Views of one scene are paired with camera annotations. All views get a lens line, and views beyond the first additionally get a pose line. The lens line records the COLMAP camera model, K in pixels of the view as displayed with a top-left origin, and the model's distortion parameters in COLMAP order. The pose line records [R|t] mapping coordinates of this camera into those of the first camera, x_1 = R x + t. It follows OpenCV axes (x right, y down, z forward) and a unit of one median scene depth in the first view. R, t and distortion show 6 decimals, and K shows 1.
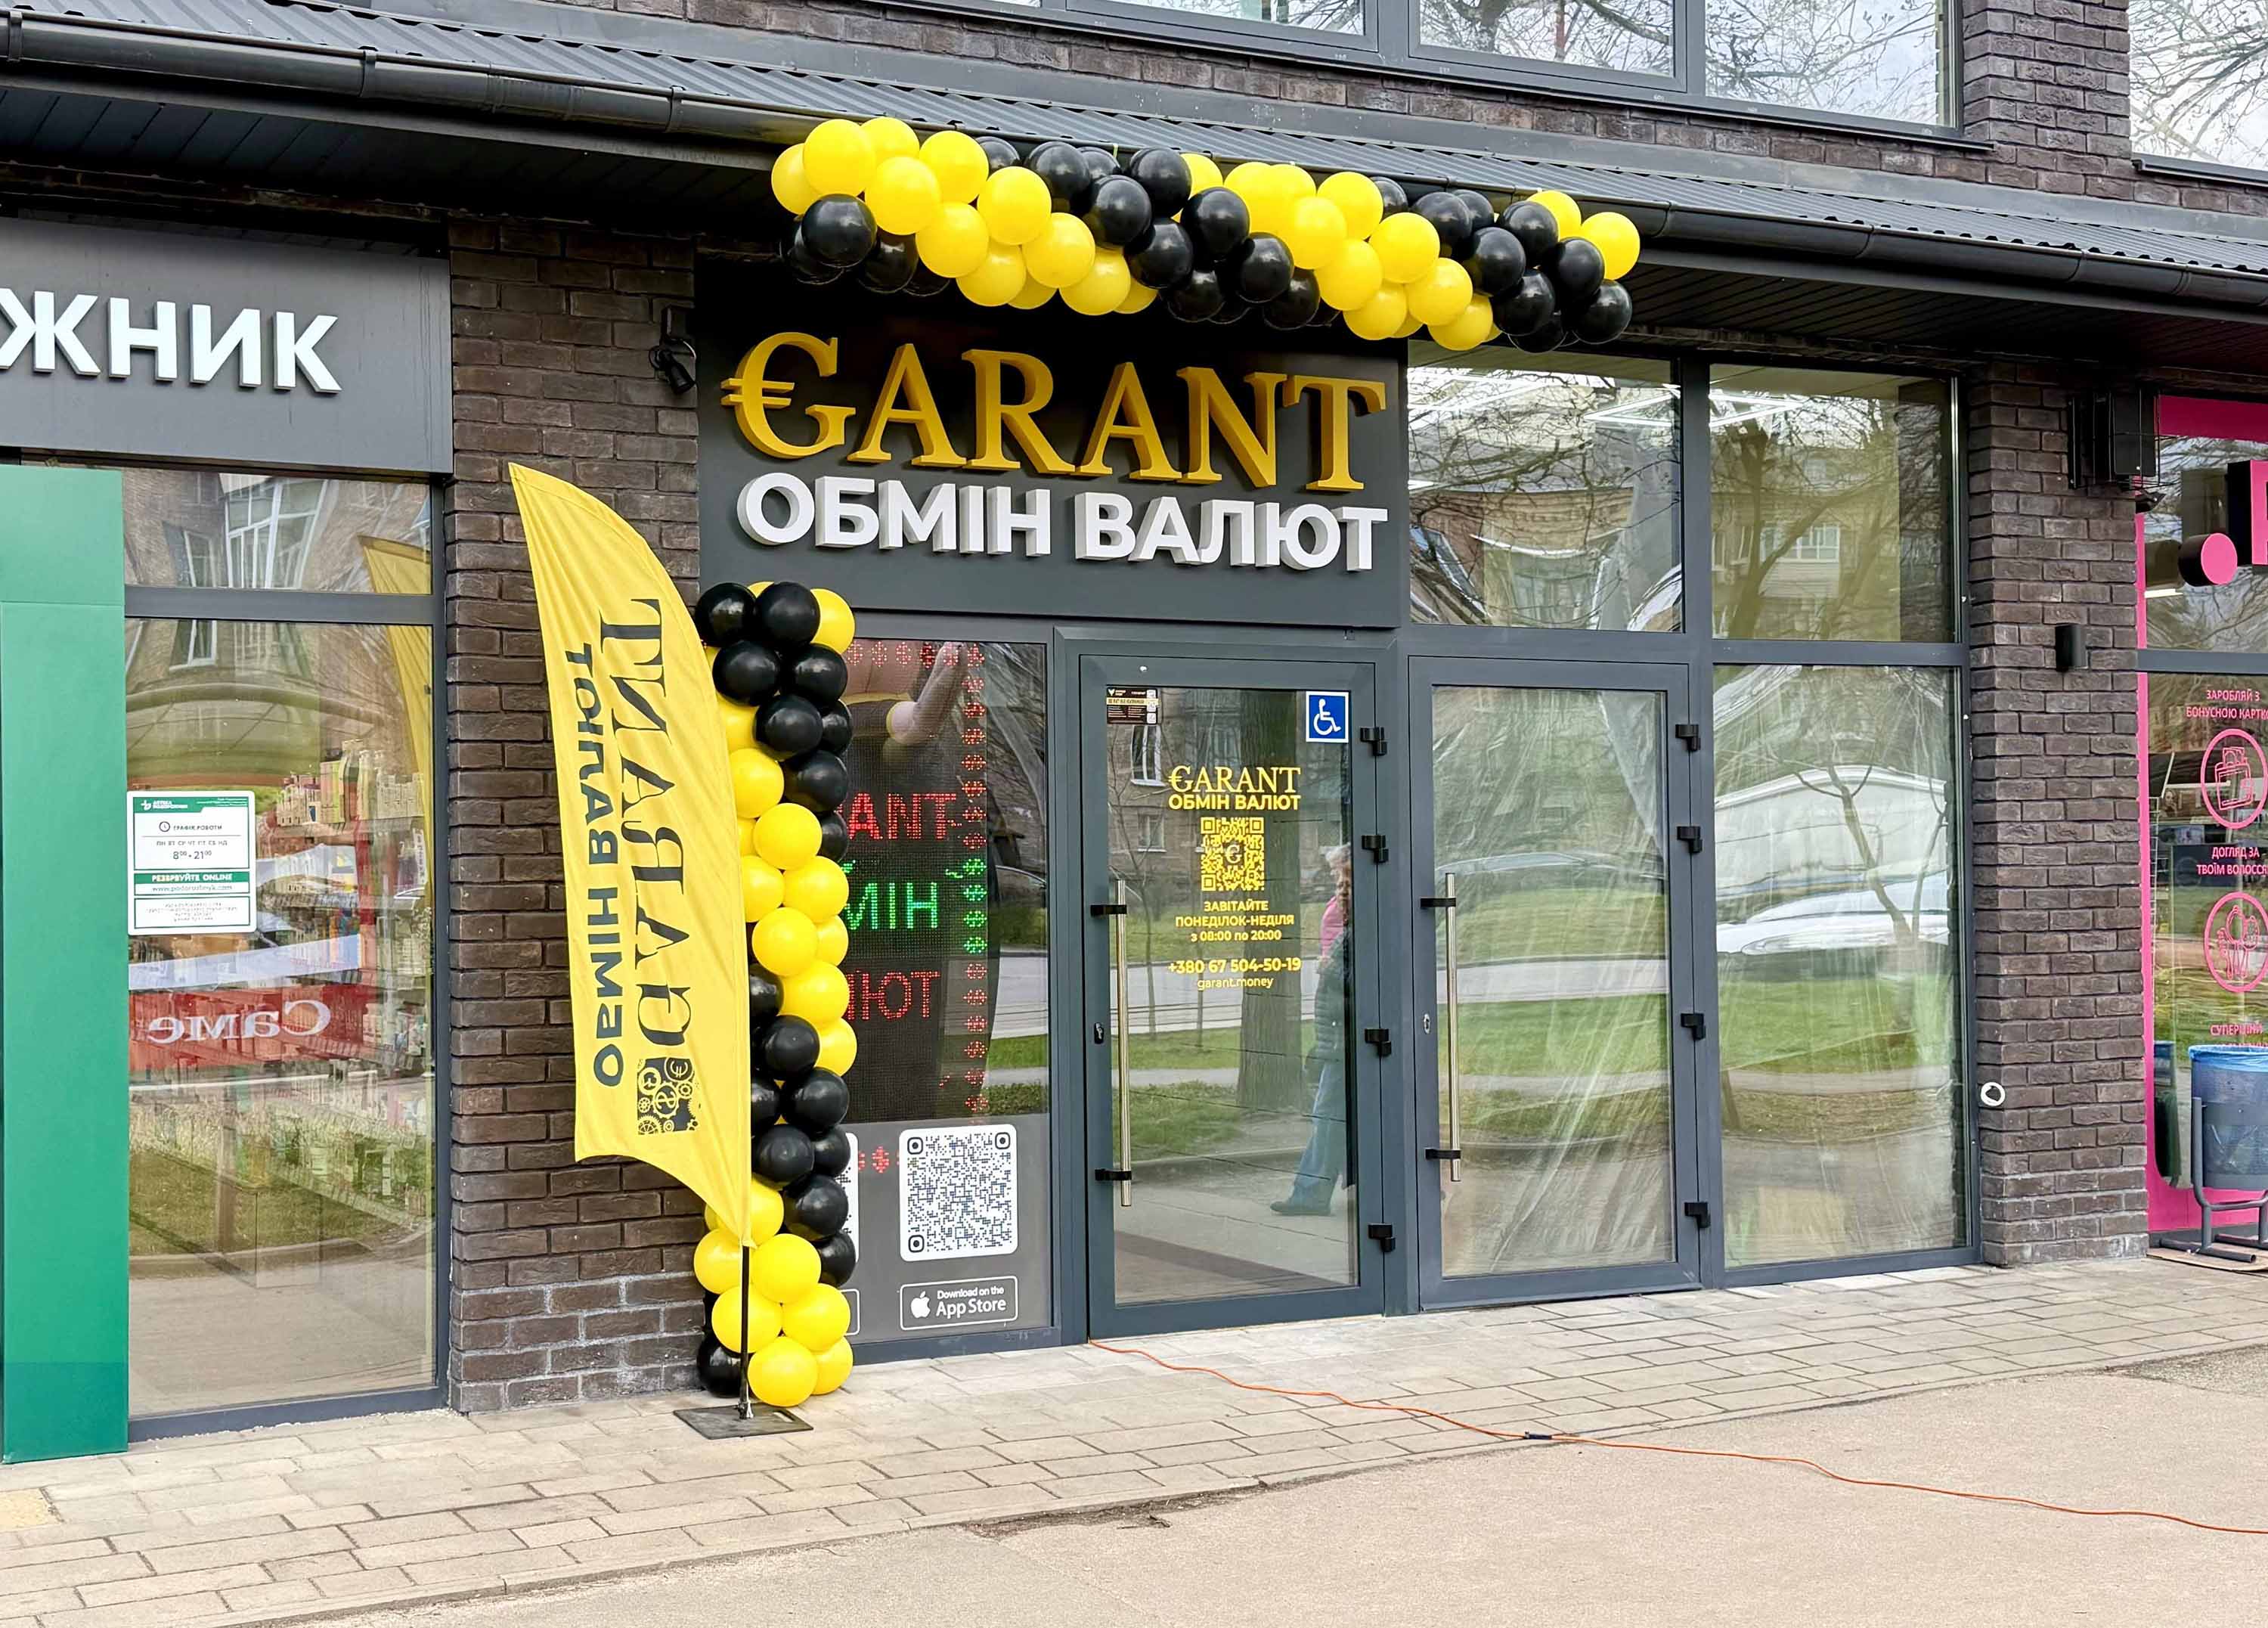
lens RADIAL K [[2615.7, 0, 1133.6], [0, 2615.7, 815.5], [0, 0, 1]] dist [0.098634, 0.000000]
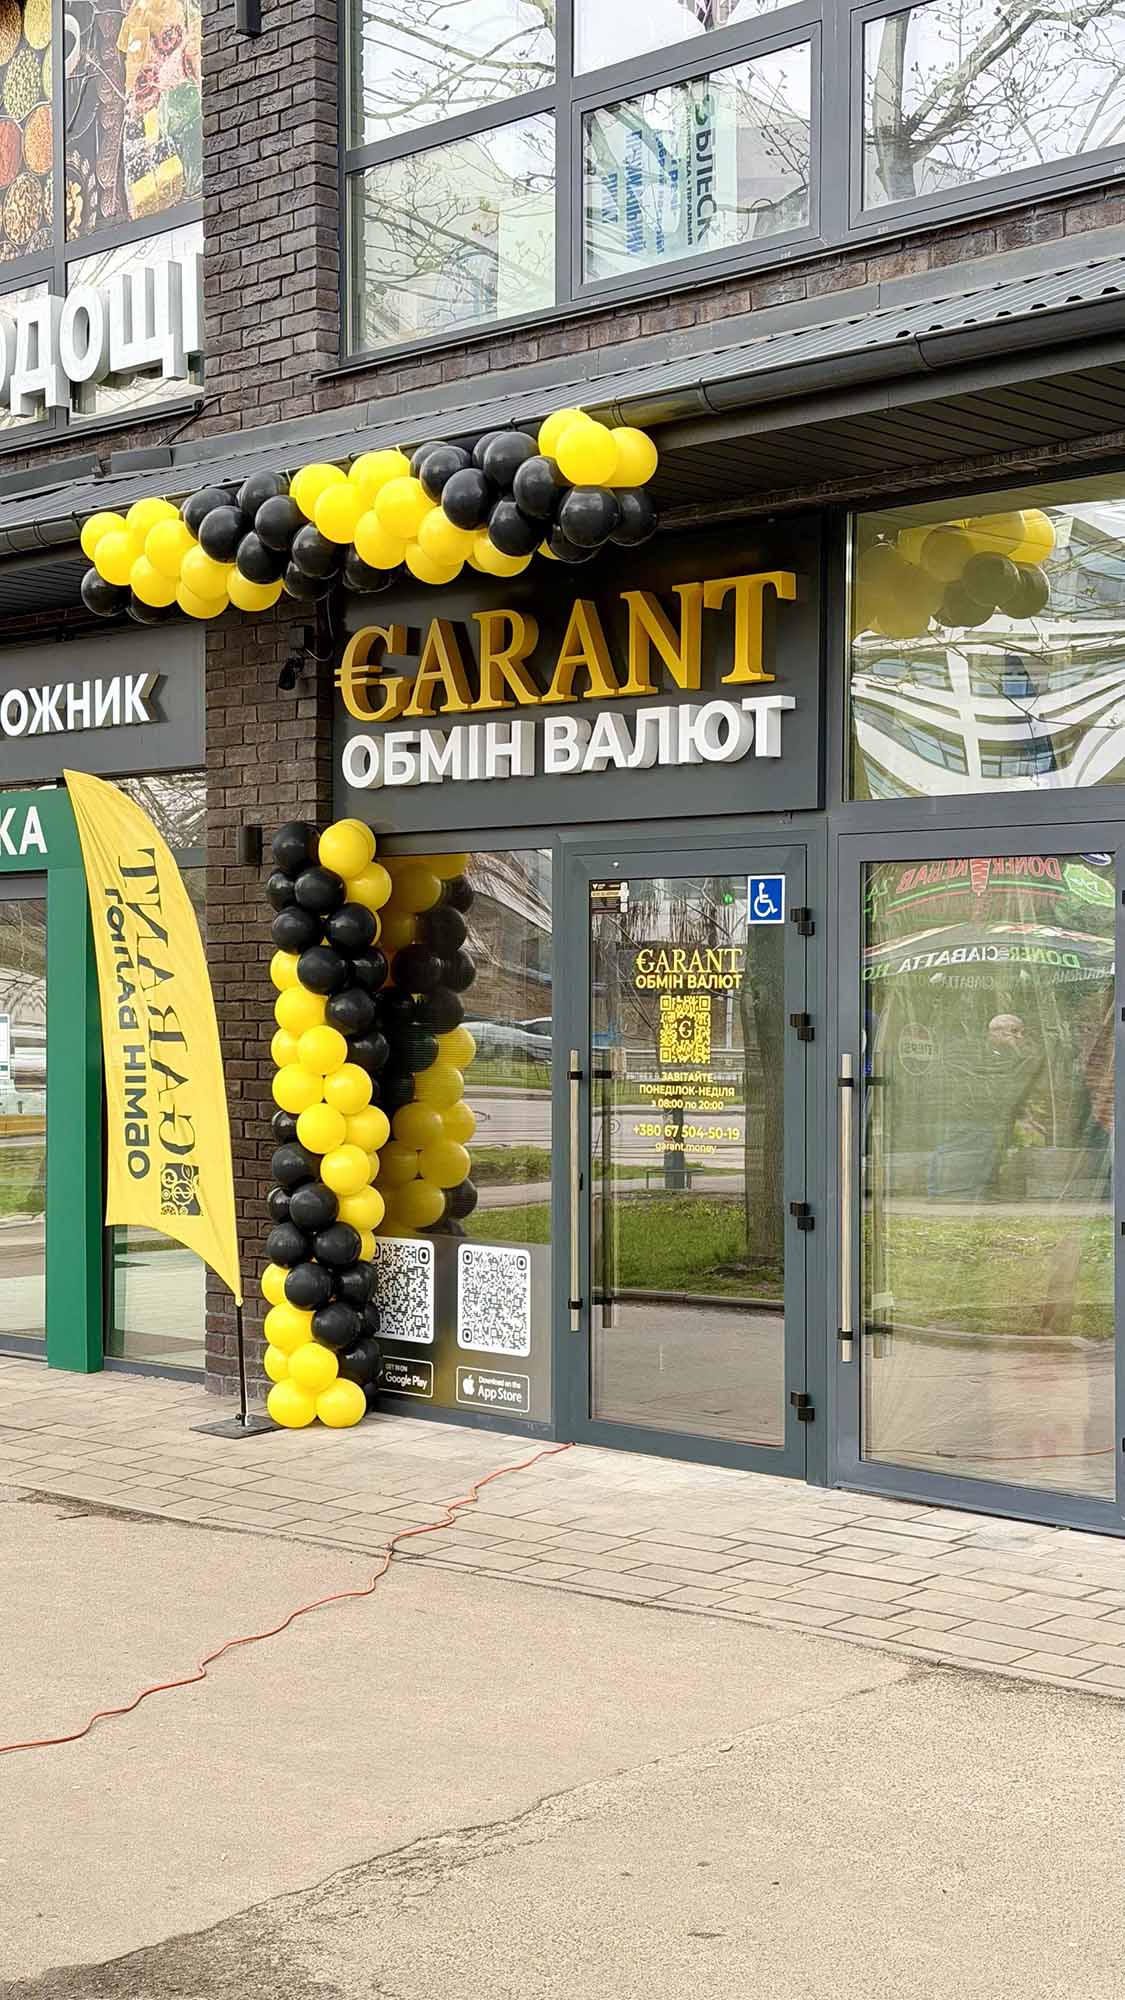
lens RADIAL K [[2595.2, 0, 563.0], [0, 2595.2, 1002.4], [0, 0, 1]] dist [0.094863, 0.000000]
pose [[0.375583, 0.011853, -0.926713, 1.067914], [0.011453, 0.999782, 0.017430, -0.016629], [0.926718, -0.017160, 0.375366, 0.571861]]
